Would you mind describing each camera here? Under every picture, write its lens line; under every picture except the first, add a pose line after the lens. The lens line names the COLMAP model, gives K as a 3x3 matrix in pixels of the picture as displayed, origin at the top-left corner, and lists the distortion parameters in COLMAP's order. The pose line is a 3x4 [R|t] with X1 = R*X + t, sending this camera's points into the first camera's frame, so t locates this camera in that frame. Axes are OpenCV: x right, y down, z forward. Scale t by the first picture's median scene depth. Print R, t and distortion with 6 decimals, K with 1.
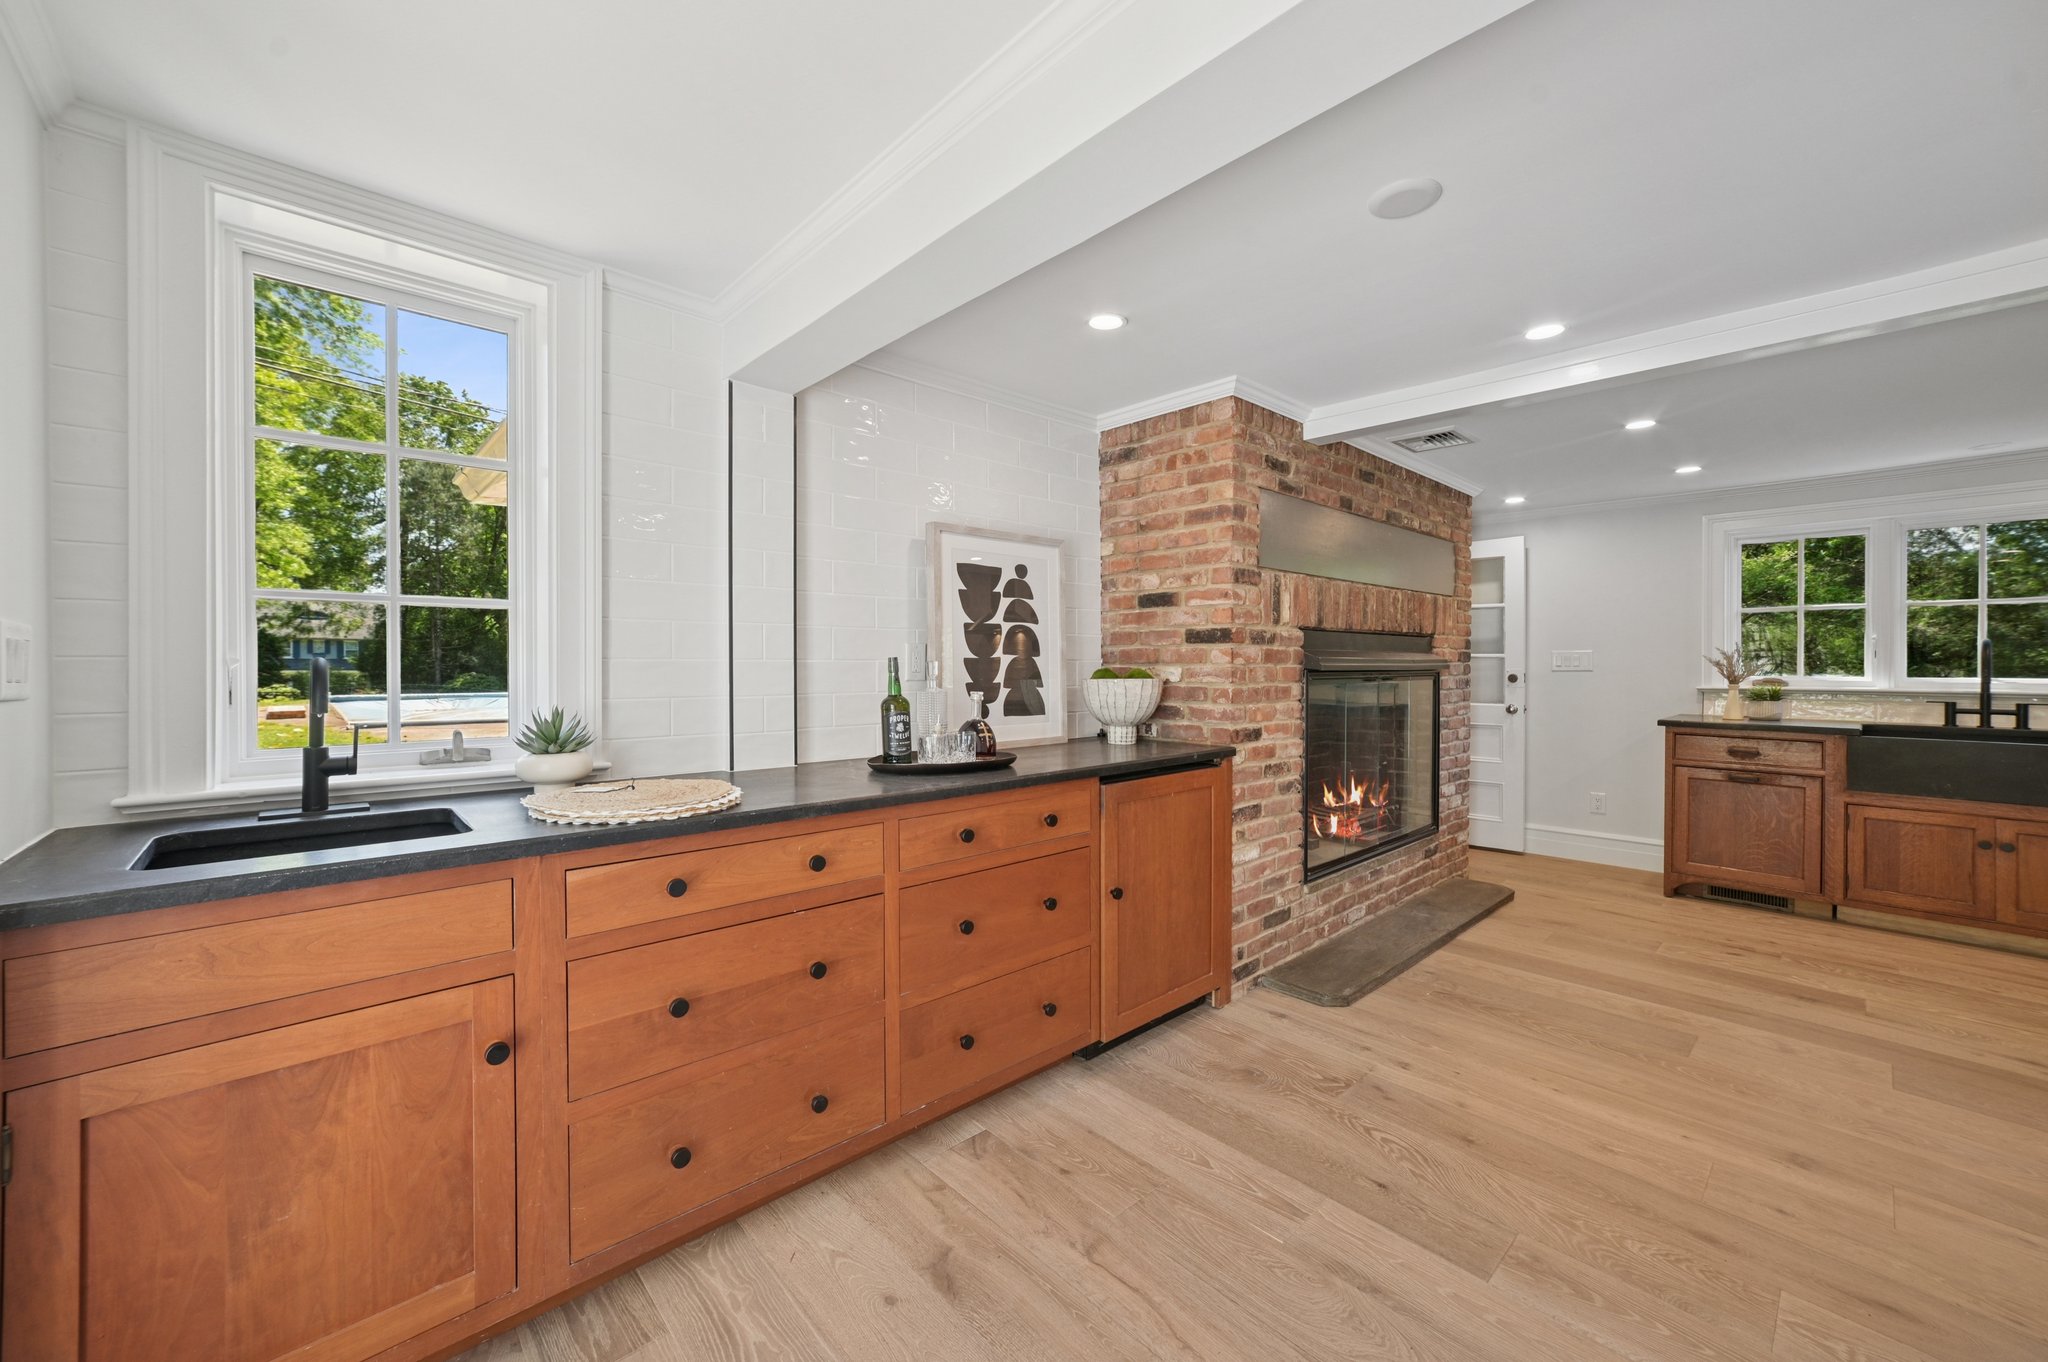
lens RADIAL K [[784.2, 0, 1020.6], [0, 784.2, 678.6], [0, 0, 1]] dist [-0.001524, 0.000007]
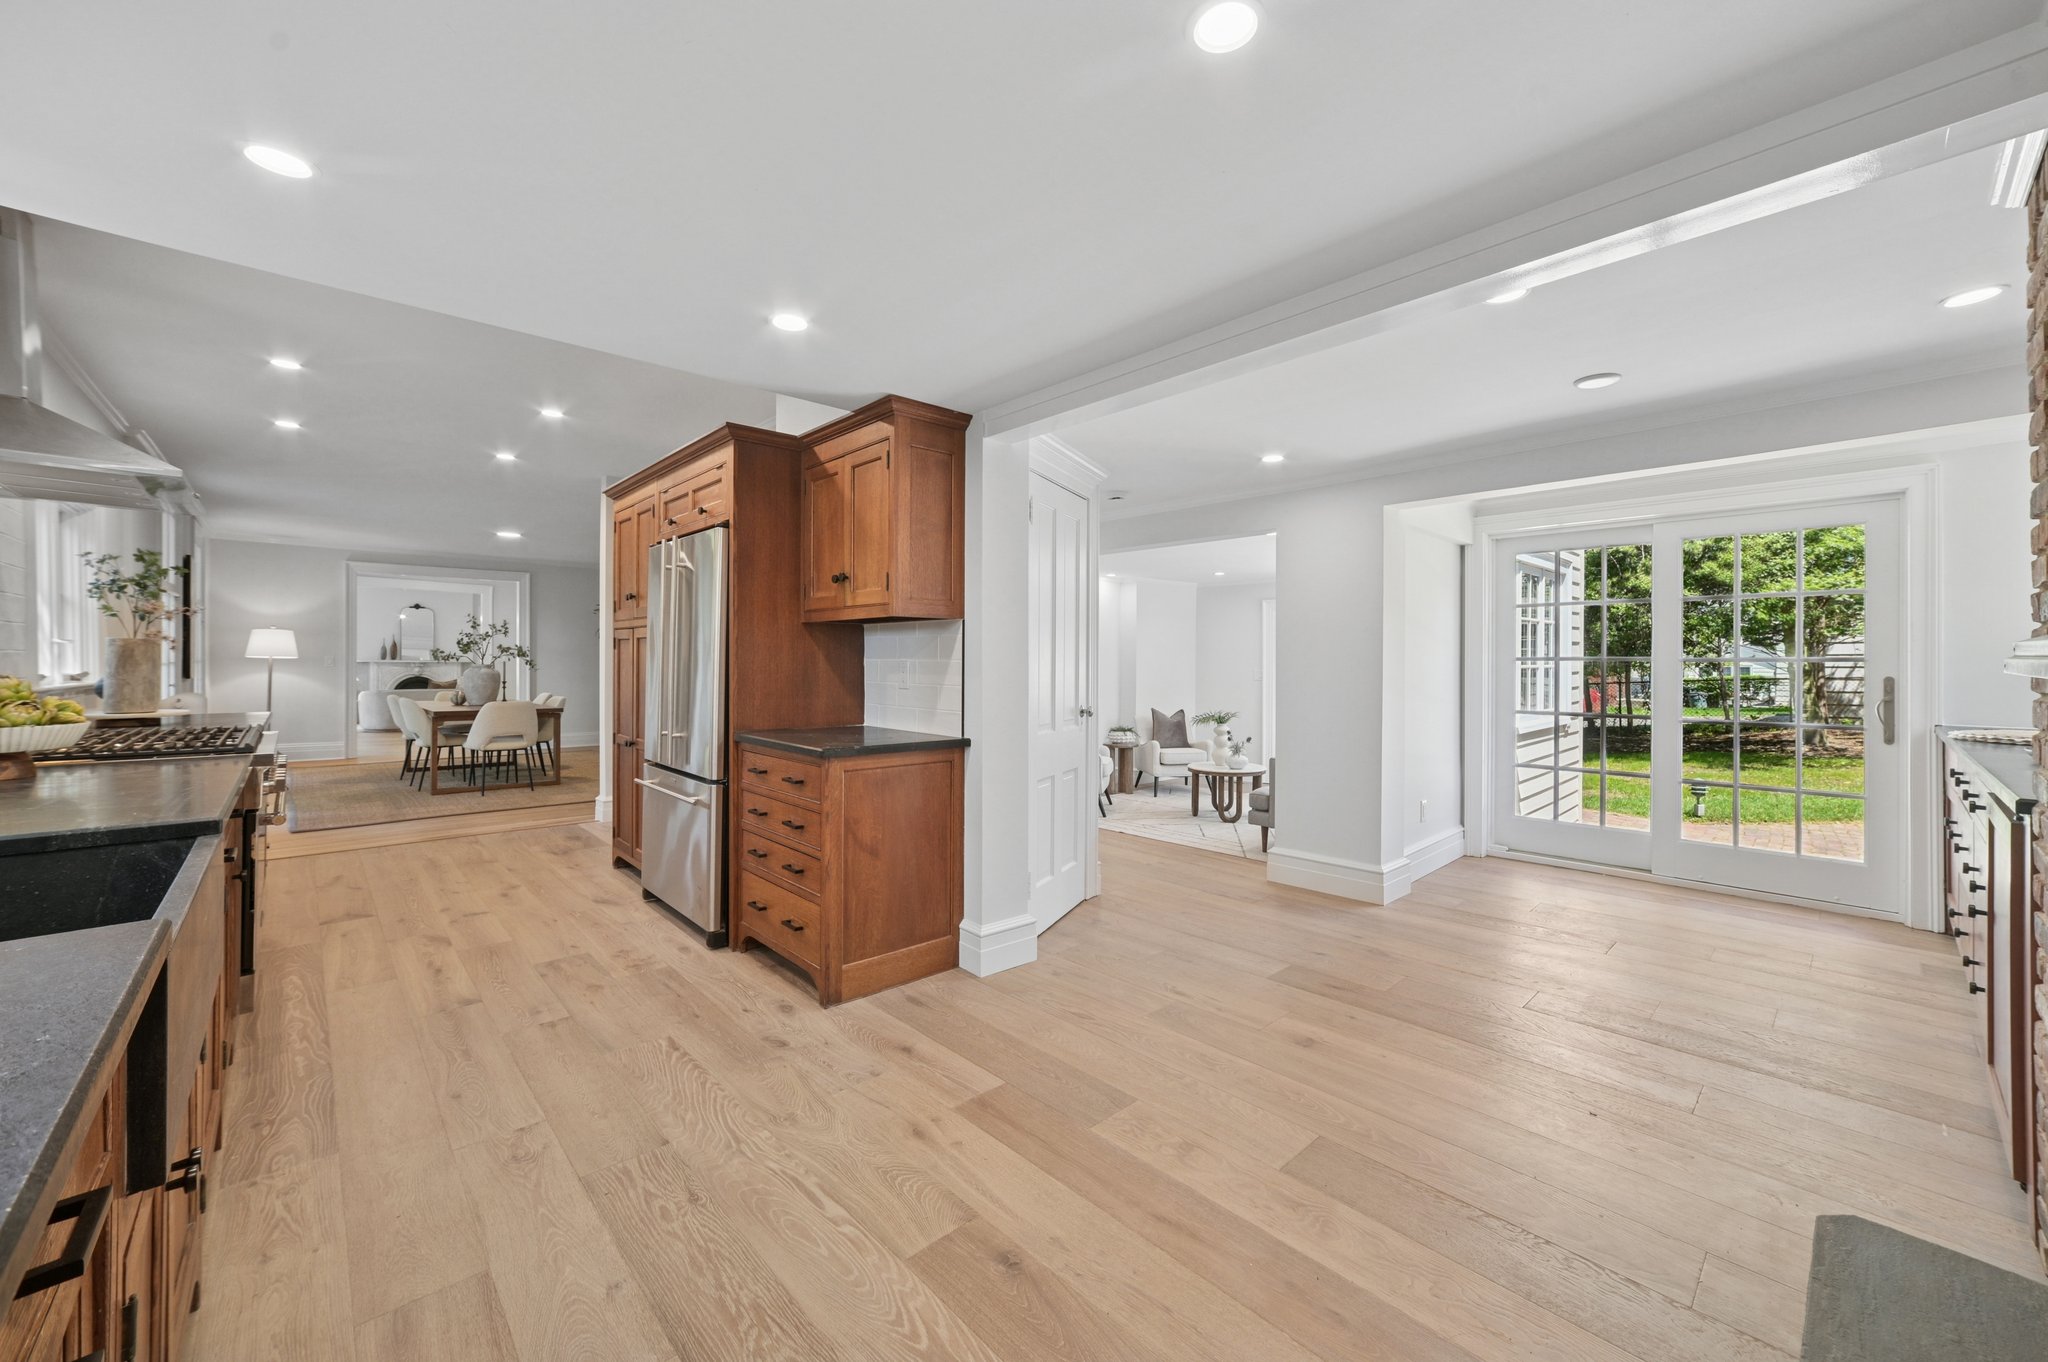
lens RADIAL K [[784.2, 0, 1021.9], [0, 784.2, 663.2], [0, 0, 1]] dist [-0.001524, 0.000007]
pose [[-0.999974, 0.002092, -0.006937, 0.977343], [0.001989, 0.999890, 0.014718, -0.022682], [0.006967, 0.014704, -0.999868, 1.516044]]
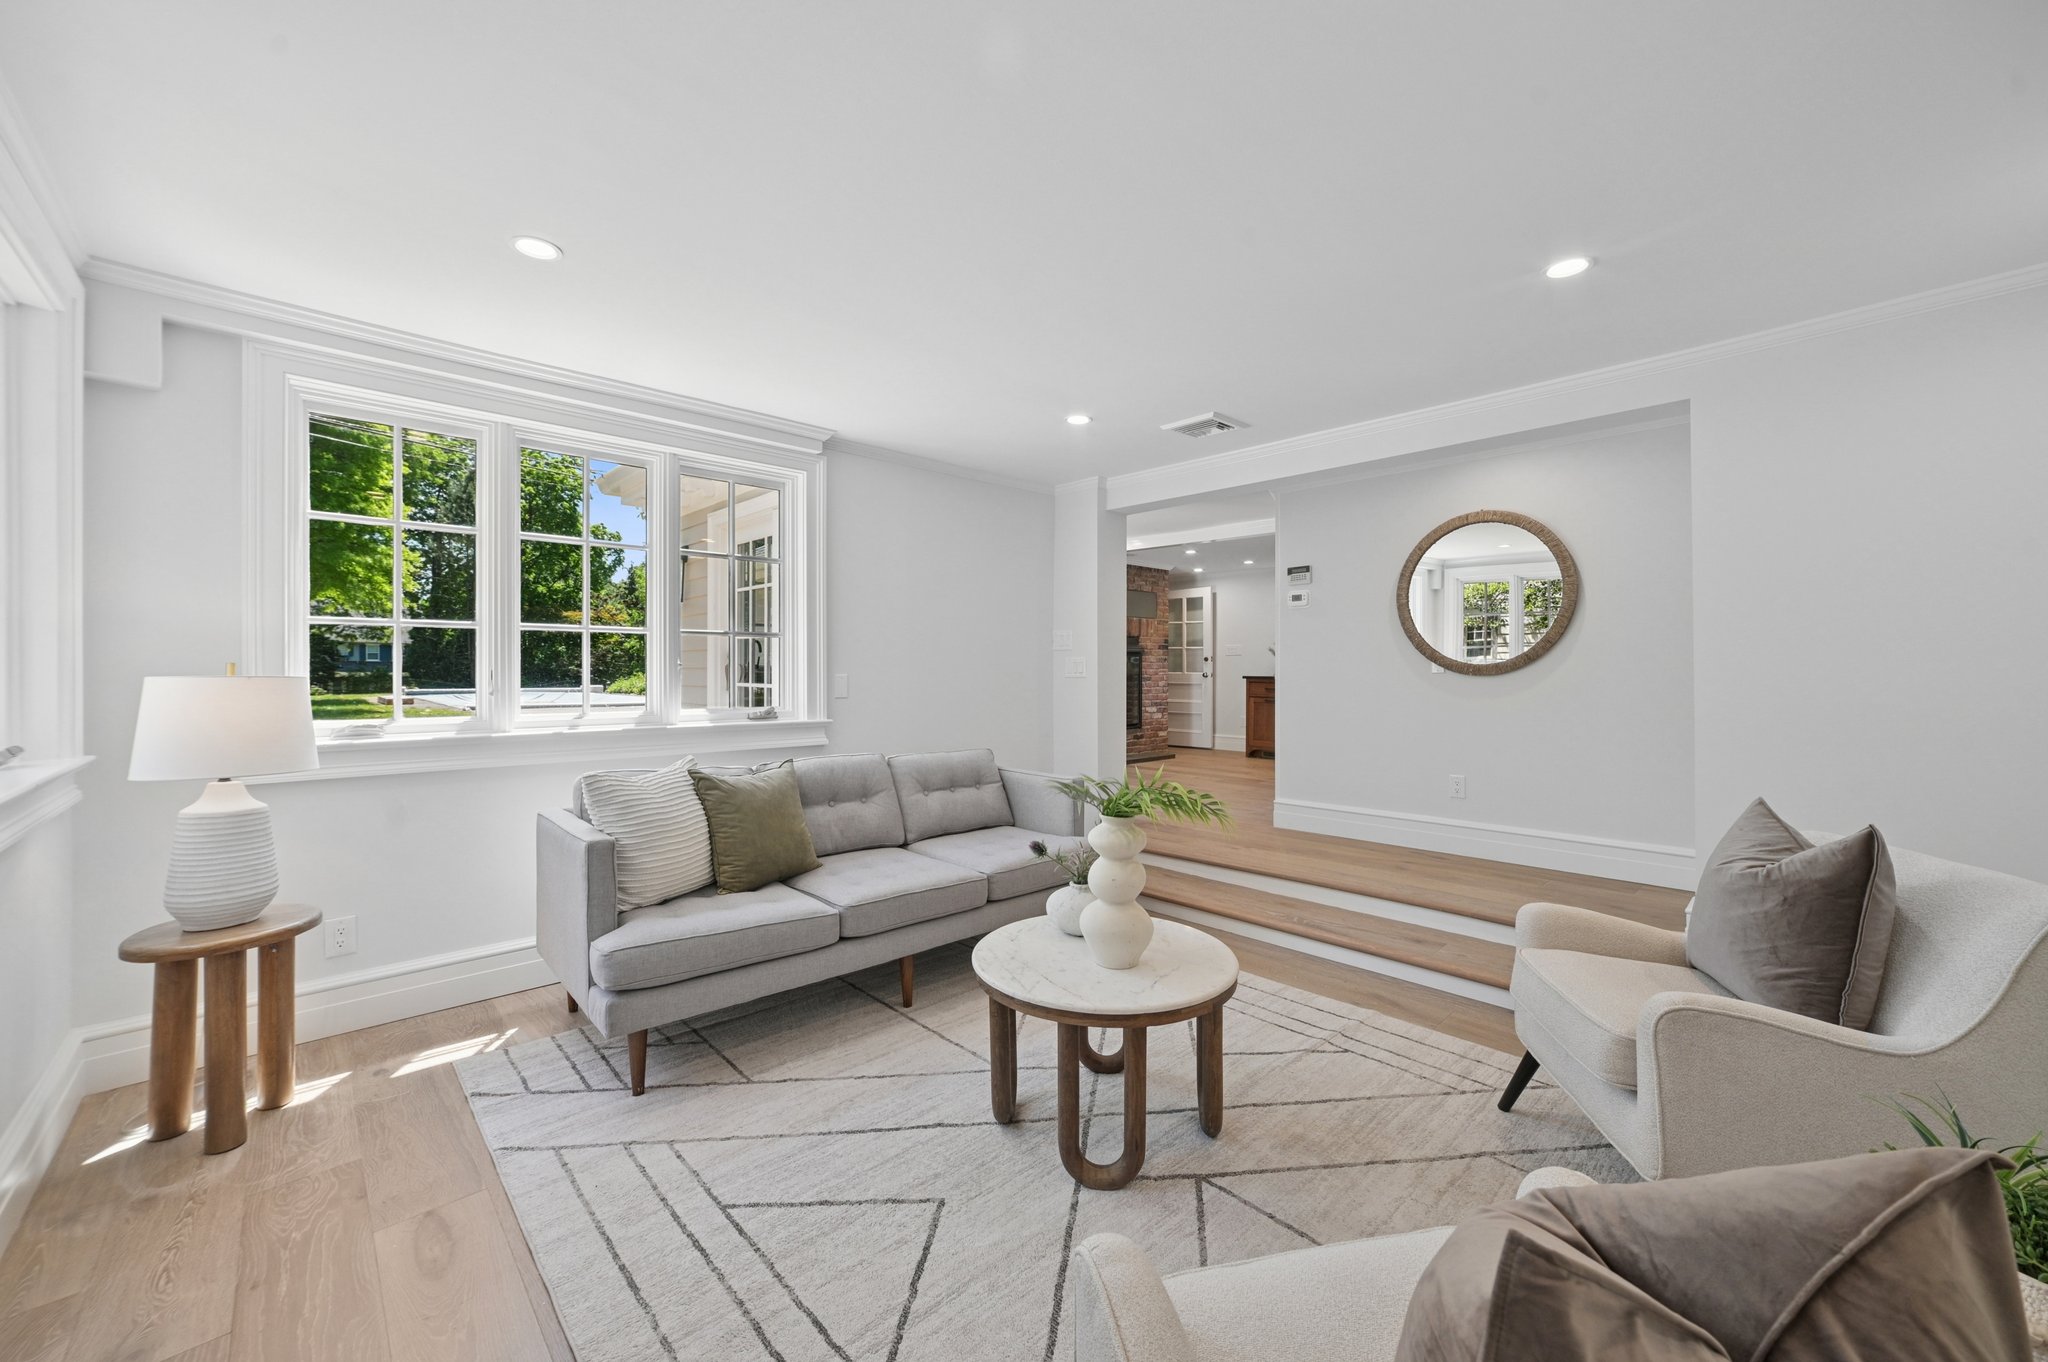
lens RADIAL K [[784.2, 0, 1017.1], [0, 784.2, 671.6], [0, 0, 1]] dist [-0.001524, 0.000007]
pose [[0.999895, -0.000378, 0.014465, 0.214152], [0.000583, 0.999899, -0.014179, 0.100518], [-0.014458, 0.014186, 0.999795, -1.626386]]
